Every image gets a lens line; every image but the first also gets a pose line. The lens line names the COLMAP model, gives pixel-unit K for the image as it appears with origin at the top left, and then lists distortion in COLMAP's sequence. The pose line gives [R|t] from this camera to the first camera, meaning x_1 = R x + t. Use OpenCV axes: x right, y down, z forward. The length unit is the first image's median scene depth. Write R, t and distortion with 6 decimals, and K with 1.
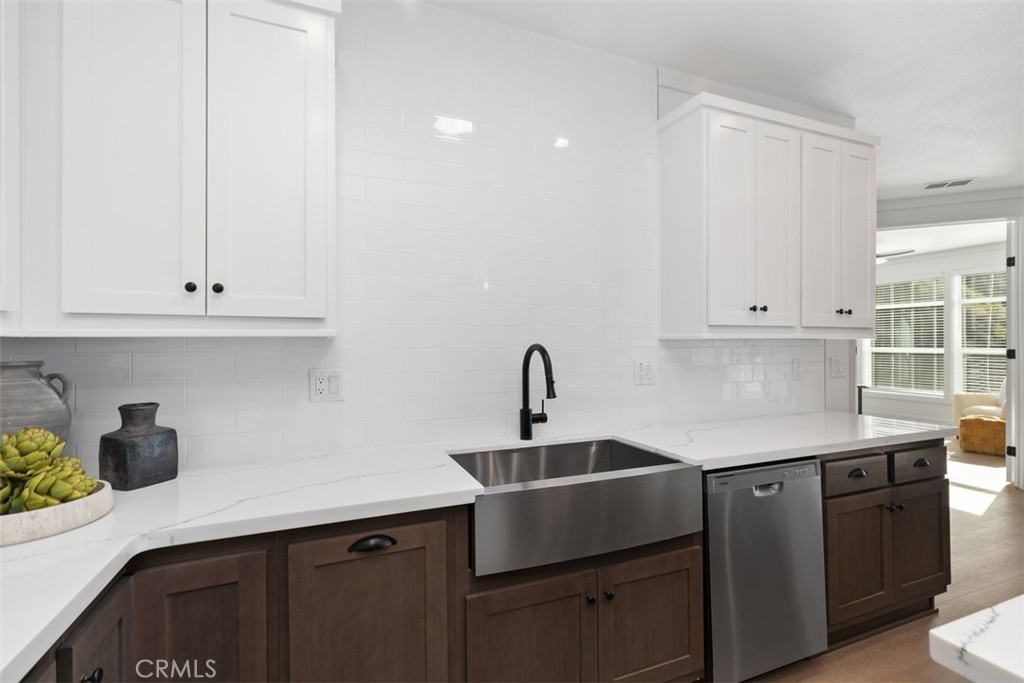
lens RADIAL K [[465.7, 0, 512.0], [0, 465.7, 341.5], [0, 0, 1]] dist [0.004853, 0.000670]
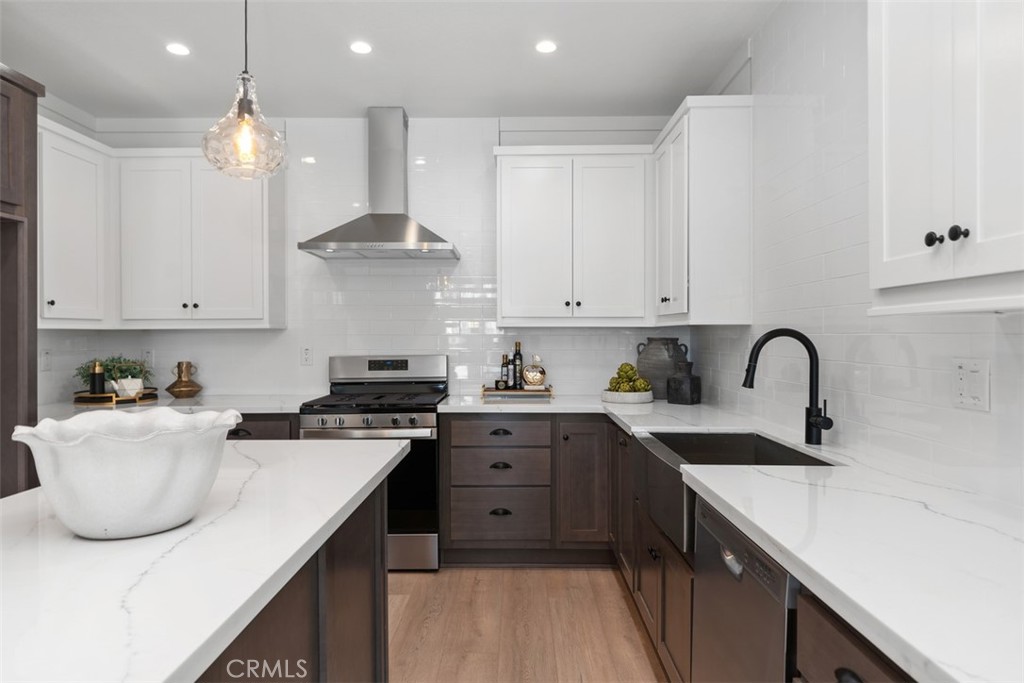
lens RADIAL K [[623.6, 0, 509.1], [0, 623.6, 337.5], [0, 0, 1]] dist [0.003484, 0.000538]
pose [[-0.384918, 0.007911, -0.922917, 1.323172], [0.004706, 0.999967, 0.006609, 0.011277], [0.922939, -0.001799, -0.384942, 0.977231]]
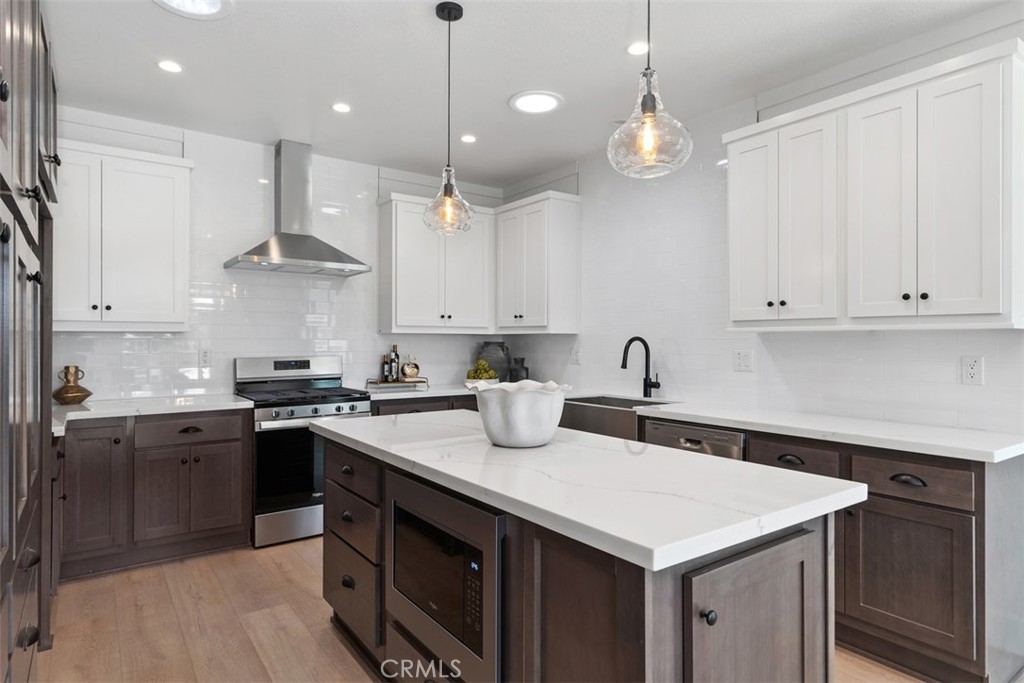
lens RADIAL K [[583.8, 0, 509.8], [0, 583.8, 337.5], [0, 0, 1]] dist [0.009088, 0.001588]
pose [[0.238161, -0.002442, -0.971223, 1.934484], [-0.001824, 0.999994, -0.002962, 0.015288], [0.971224, 0.002477, 0.238155, 0.079843]]
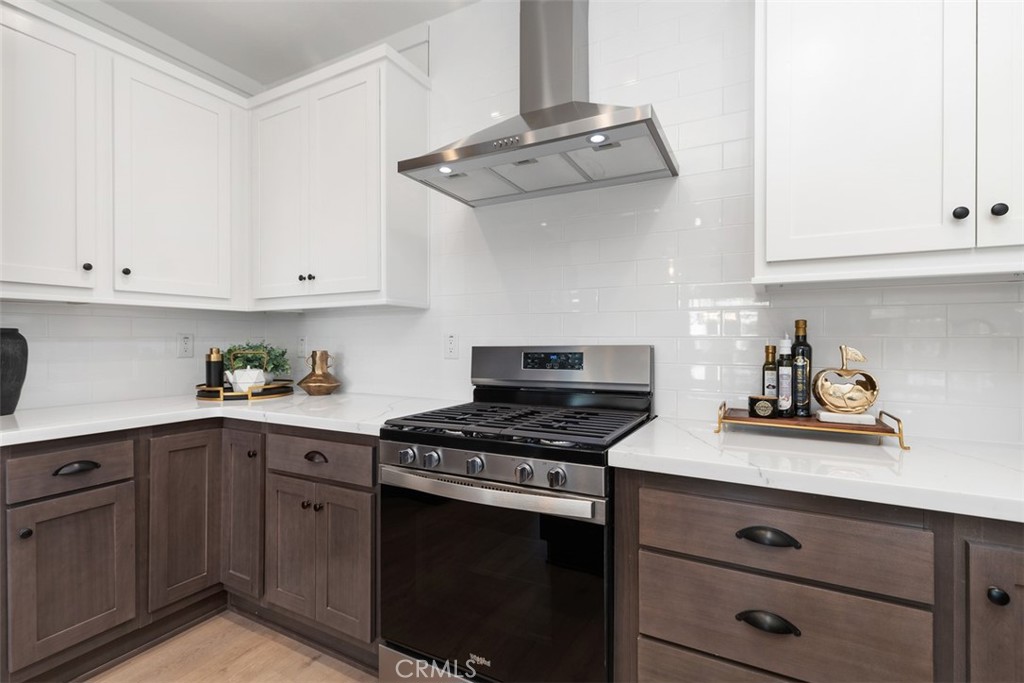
lens RADIAL K [[465.7, 0, 512.0], [0, 465.7, 341.5], [0, 0, 1]] dist [0.004853, 0.000670]
pose [[-0.768402, 0.003509, -0.639958, 0.233612], [0.001771, 0.999993, 0.003356, 0.072608], [0.639965, 0.001446, -0.768402, 0.483570]]
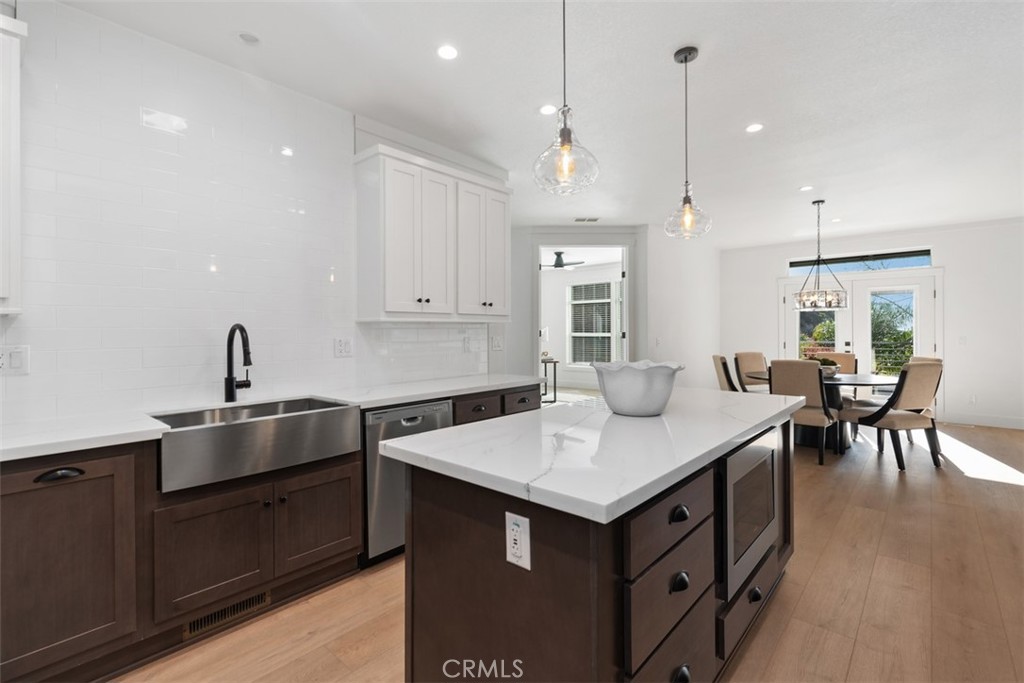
lens RADIAL K [[465.8, 0, 509.8], [0, 465.8, 328.3], [0, 0, 1]] dist [0.003260, -0.000010]
pose [[0.897899, 0.000758, 0.440201, 0.157165], [0.001756, 0.999984, -0.005302, 0.025400], [-0.440198, 0.005534, 0.897884, -0.447310]]
